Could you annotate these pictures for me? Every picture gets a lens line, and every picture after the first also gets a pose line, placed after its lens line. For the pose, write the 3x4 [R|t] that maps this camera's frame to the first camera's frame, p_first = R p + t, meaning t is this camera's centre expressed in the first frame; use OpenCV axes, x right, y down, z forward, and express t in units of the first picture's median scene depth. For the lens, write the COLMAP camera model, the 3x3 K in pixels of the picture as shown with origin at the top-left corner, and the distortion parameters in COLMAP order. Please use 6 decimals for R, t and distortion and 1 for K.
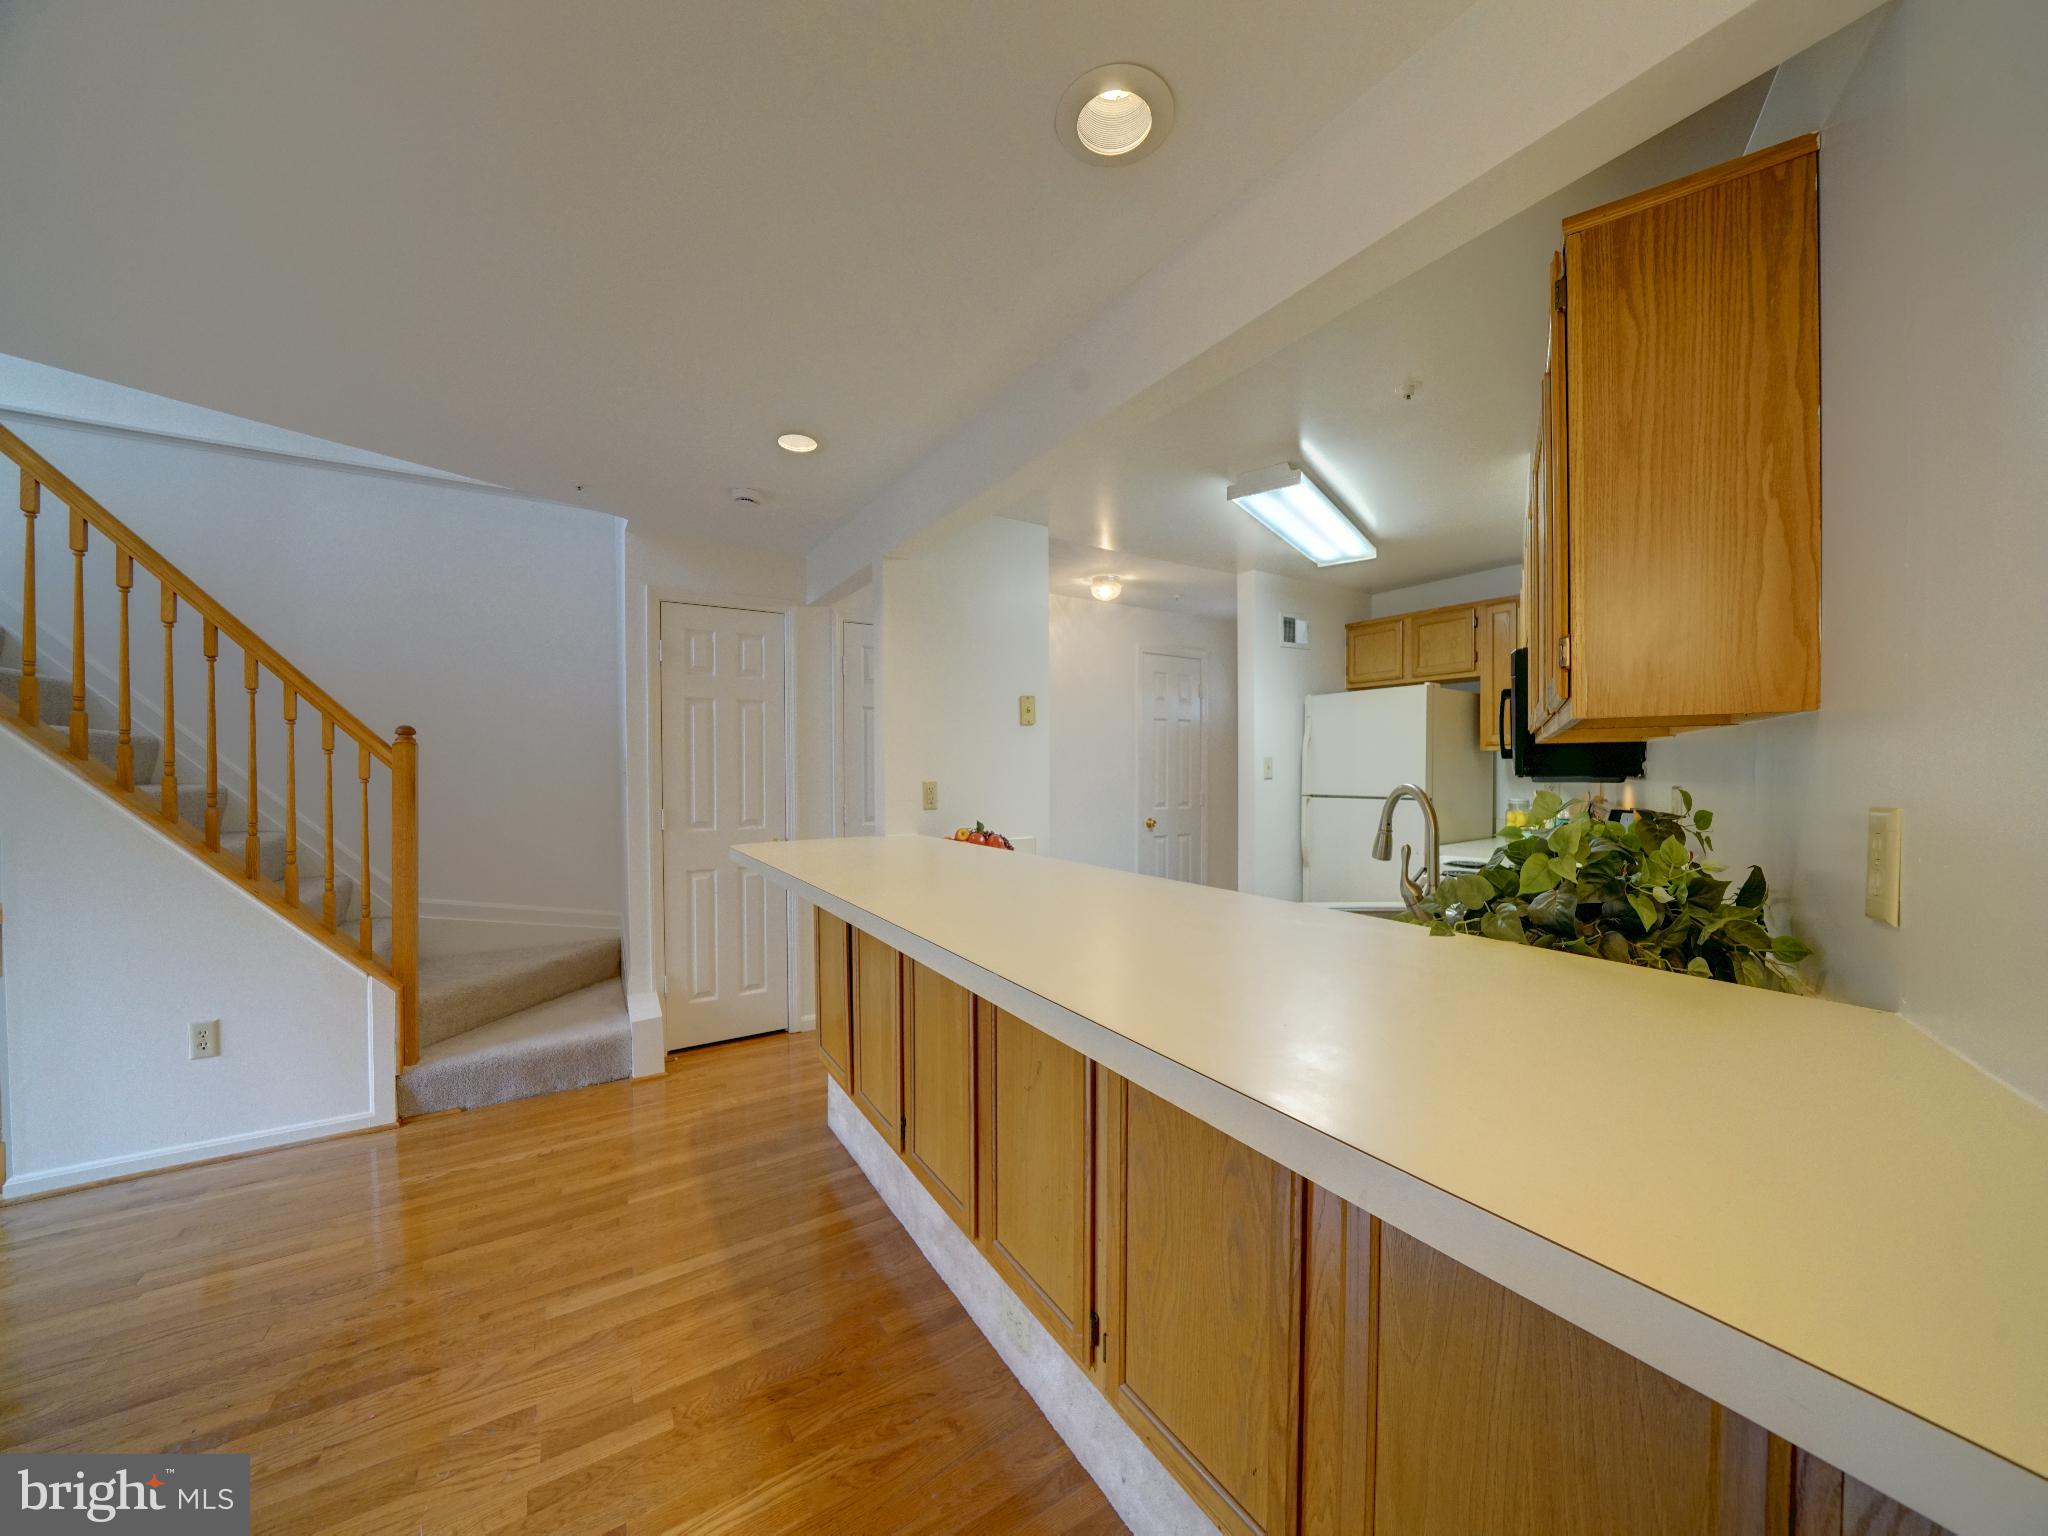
lens RADIAL K [[711.3, 0, 1026.8], [0, 711.3, 787.2], [0, 0, 1]] dist [-0.023762, 0.002409]
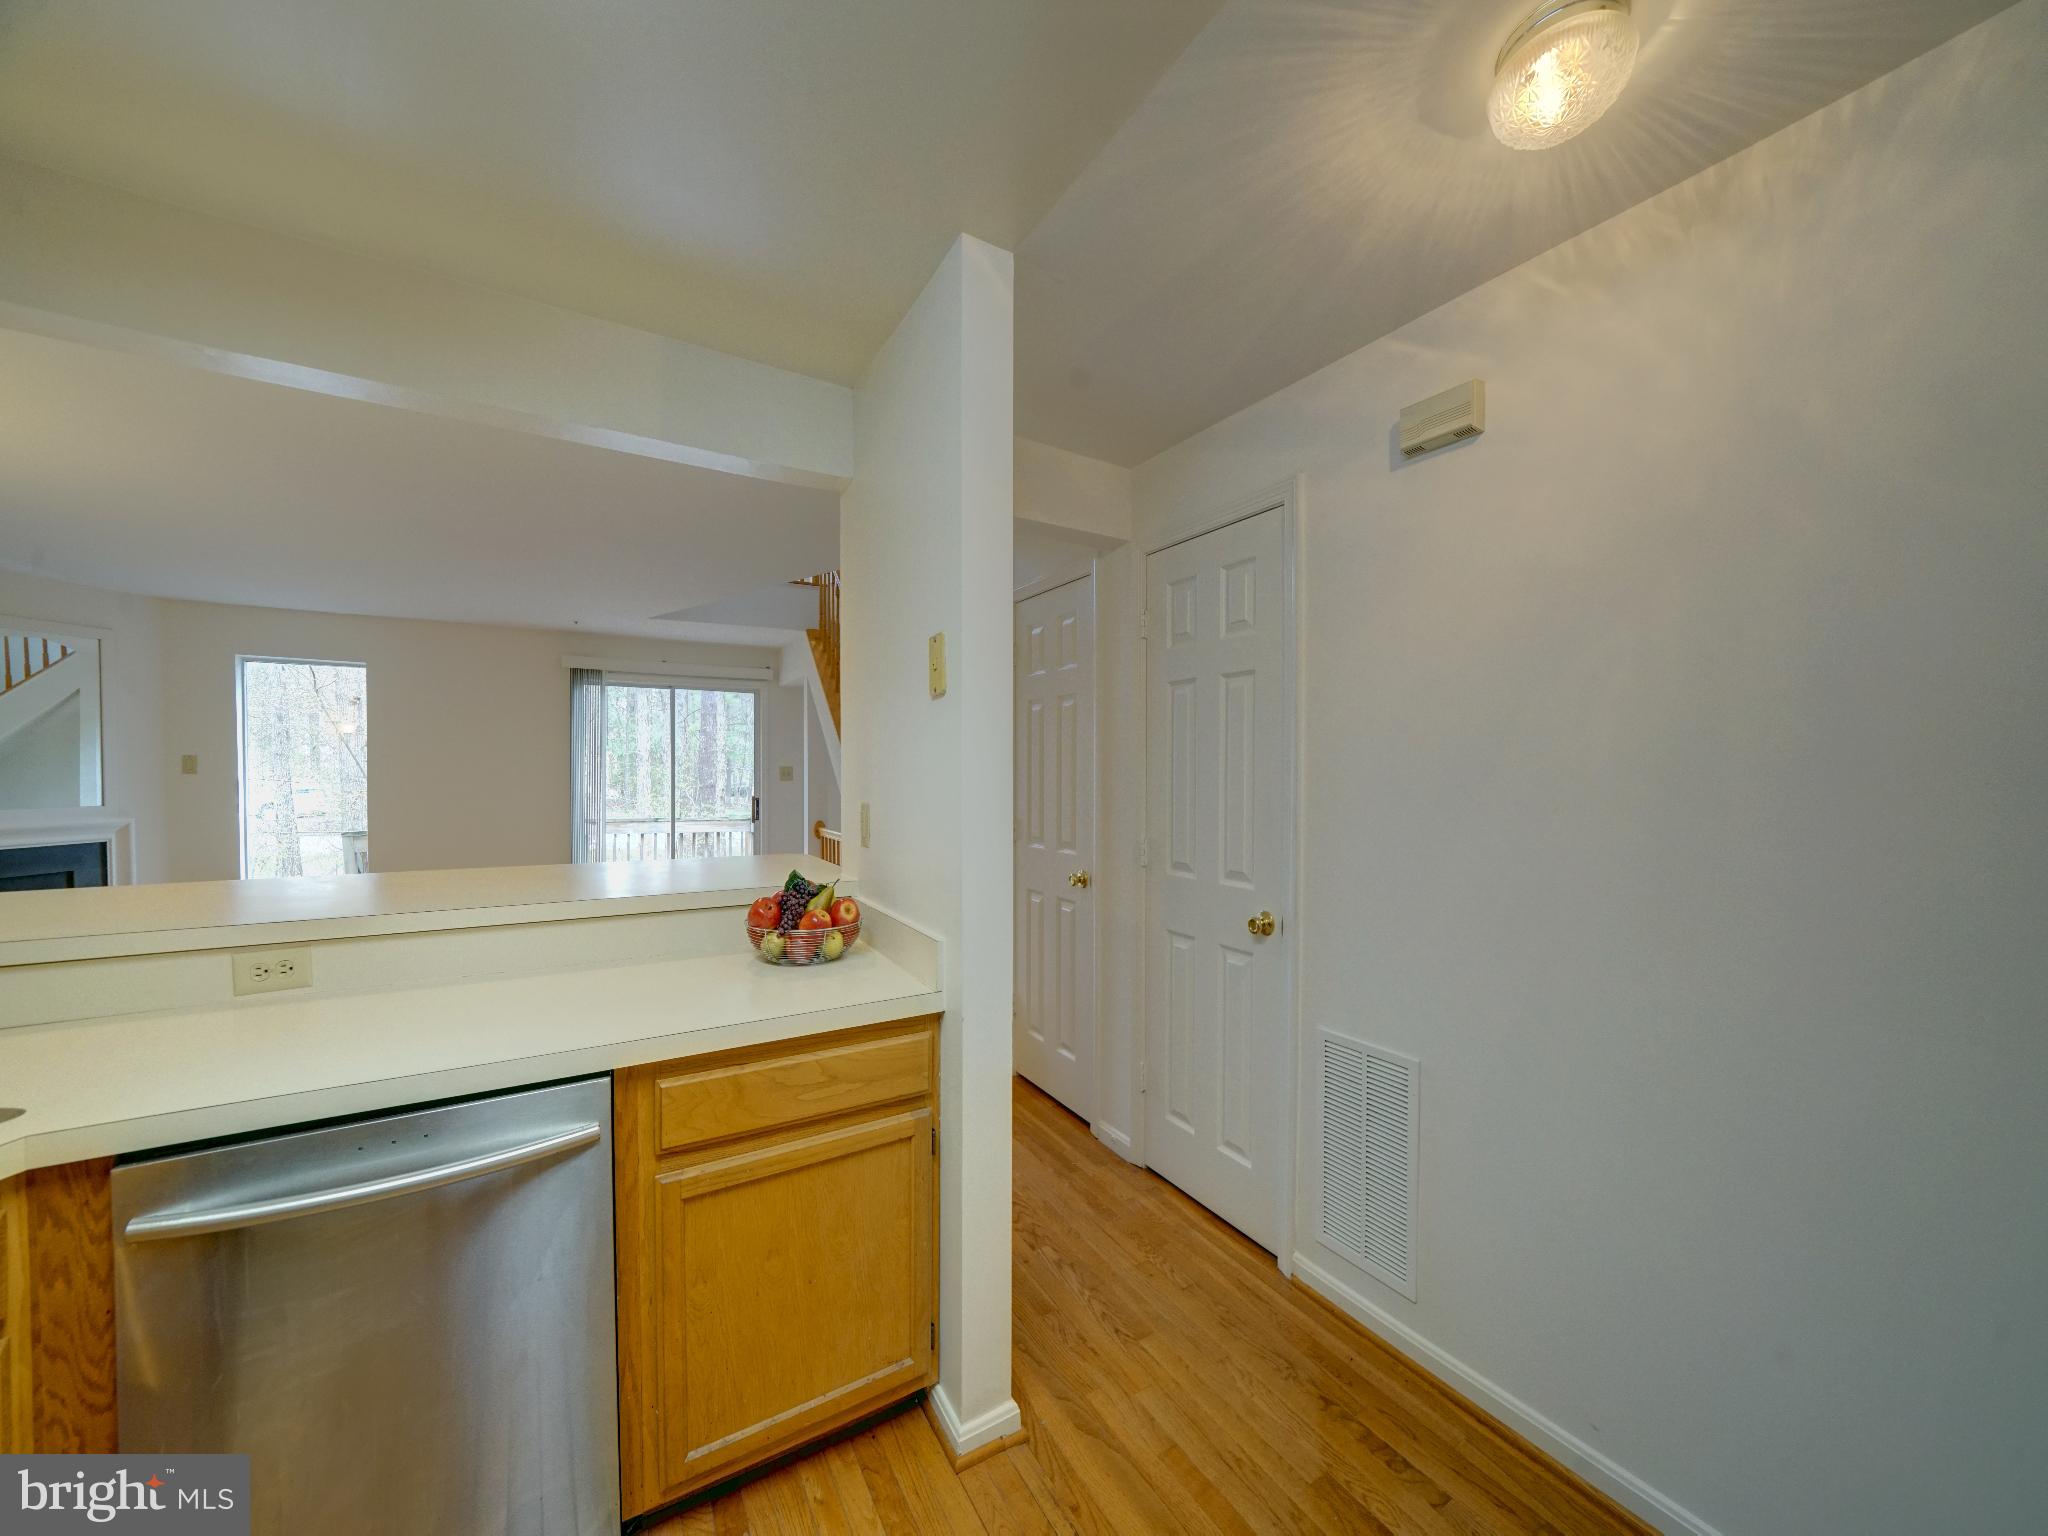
lens RADIAL K [[711.3, 0, 1014.0], [0, 711.3, 784.5], [0, 0, 1]] dist [-0.023762, 0.002409]
pose [[-0.030242, 0.025119, -0.999227, 0.569247], [-0.034724, 0.999054, 0.026165, -0.052548], [0.998939, 0.035488, -0.029341, 1.285690]]
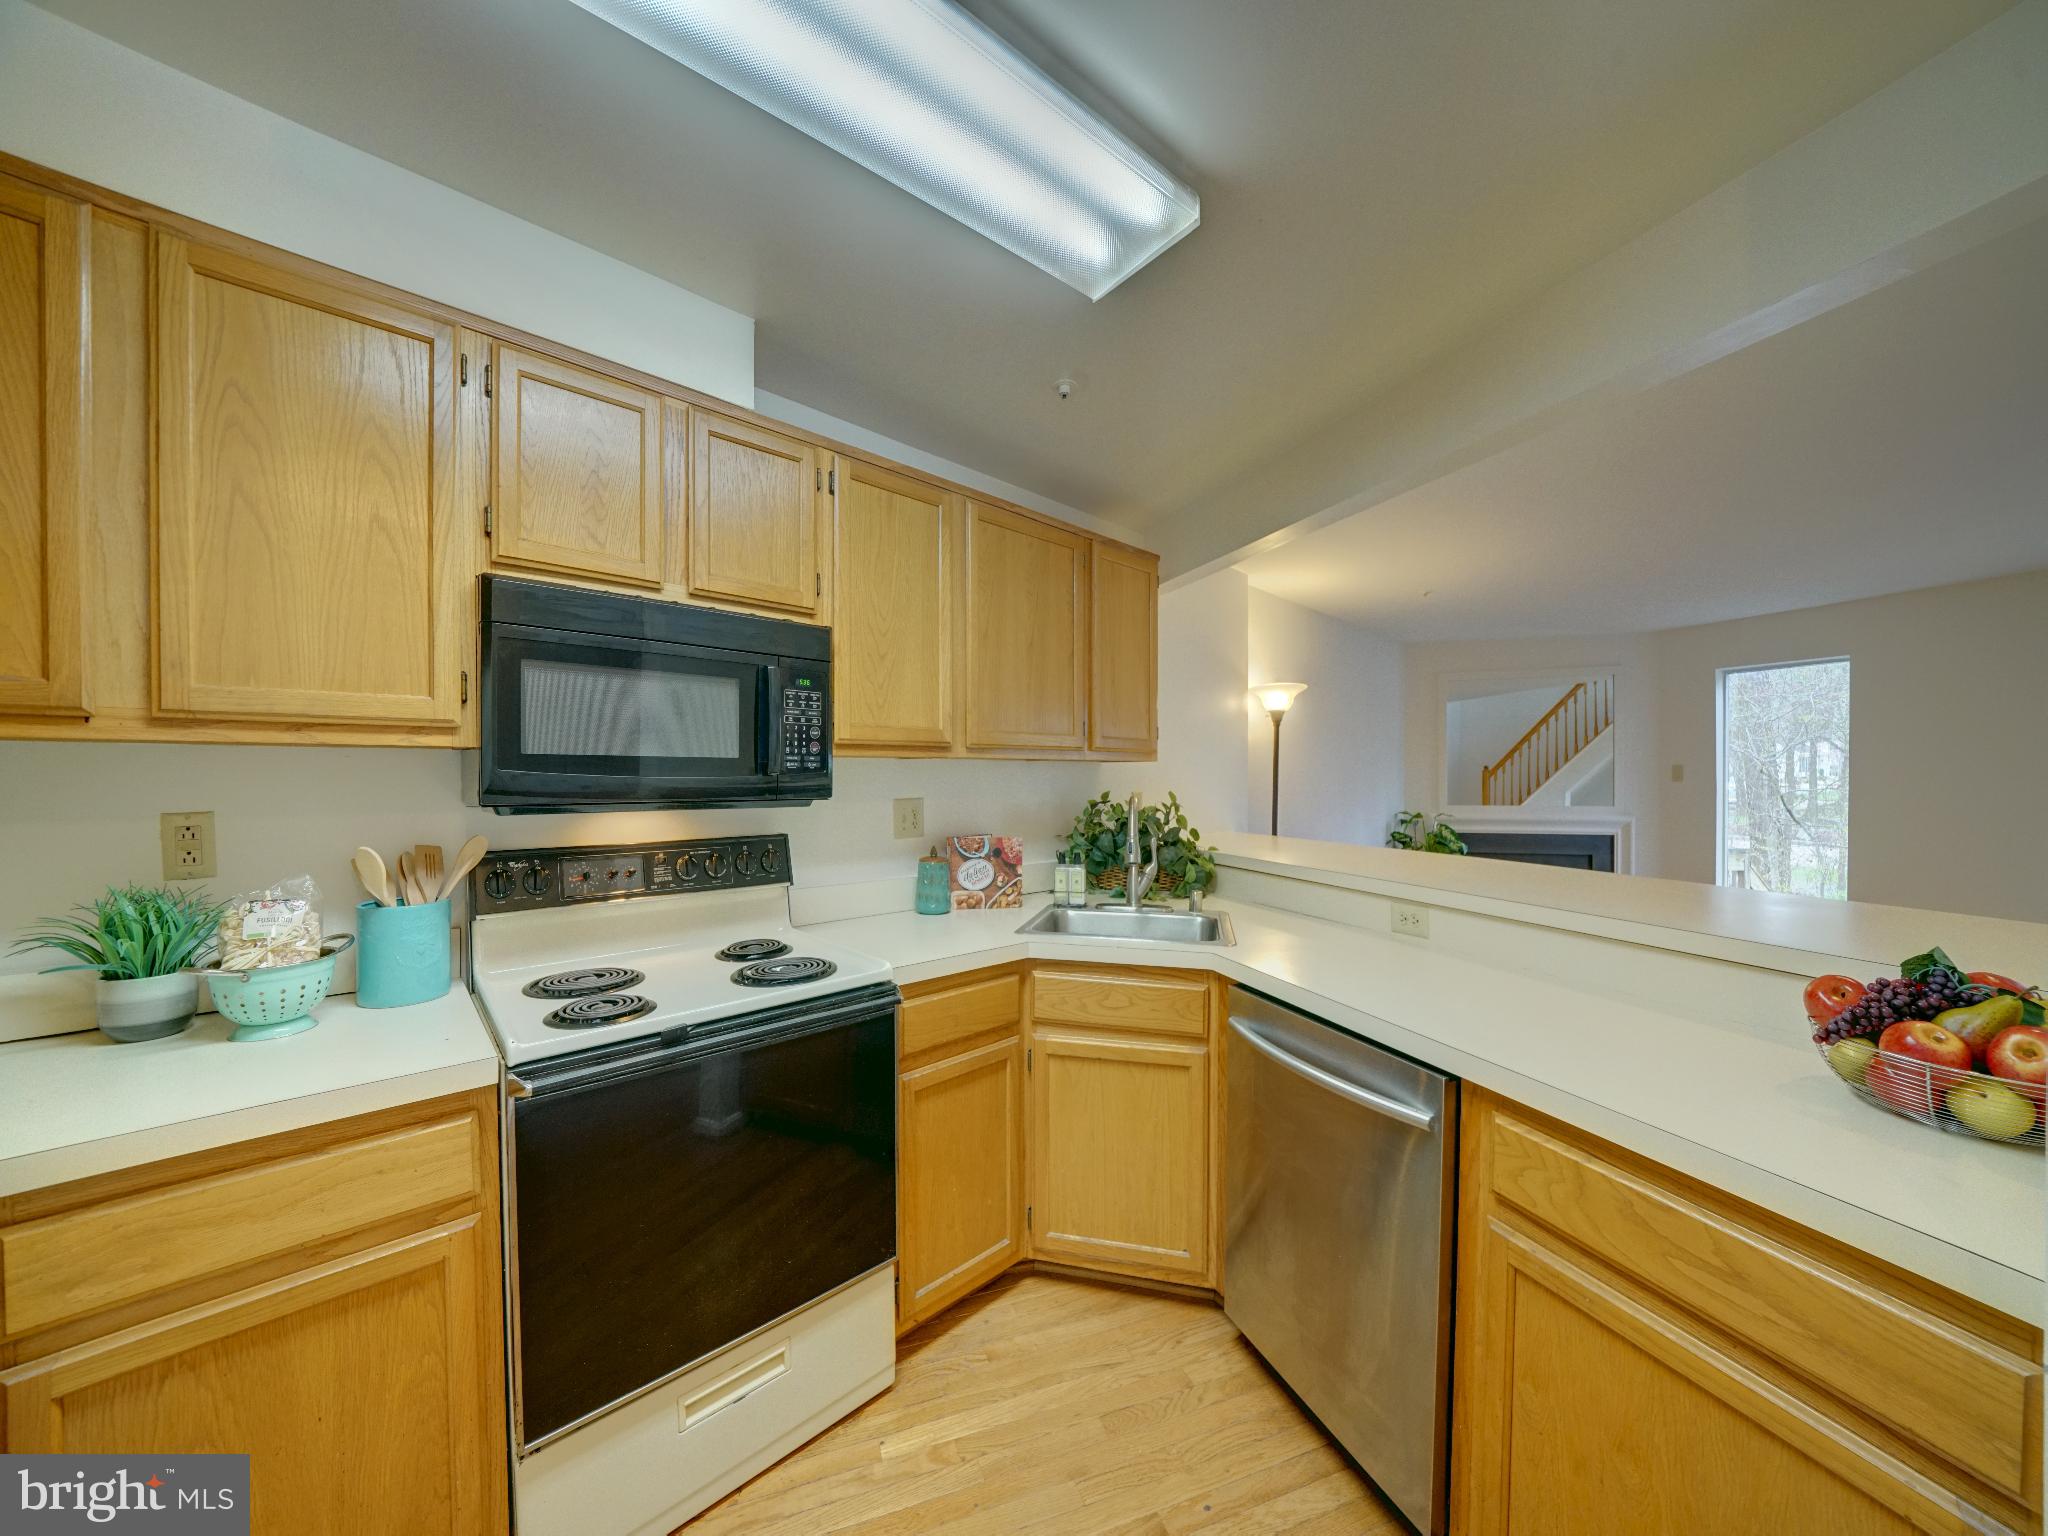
lens RADIAL K [[711.3, 0, 1016.2], [0, 711.3, 781.4], [0, 0, 1]] dist [-0.023762, 0.002409]
pose [[-0.975356, 0.001867, 0.220630, 0.302573], [0.010008, 0.999309, 0.035787, -0.051149], [-0.220411, 0.037114, -0.974701, 1.504668]]
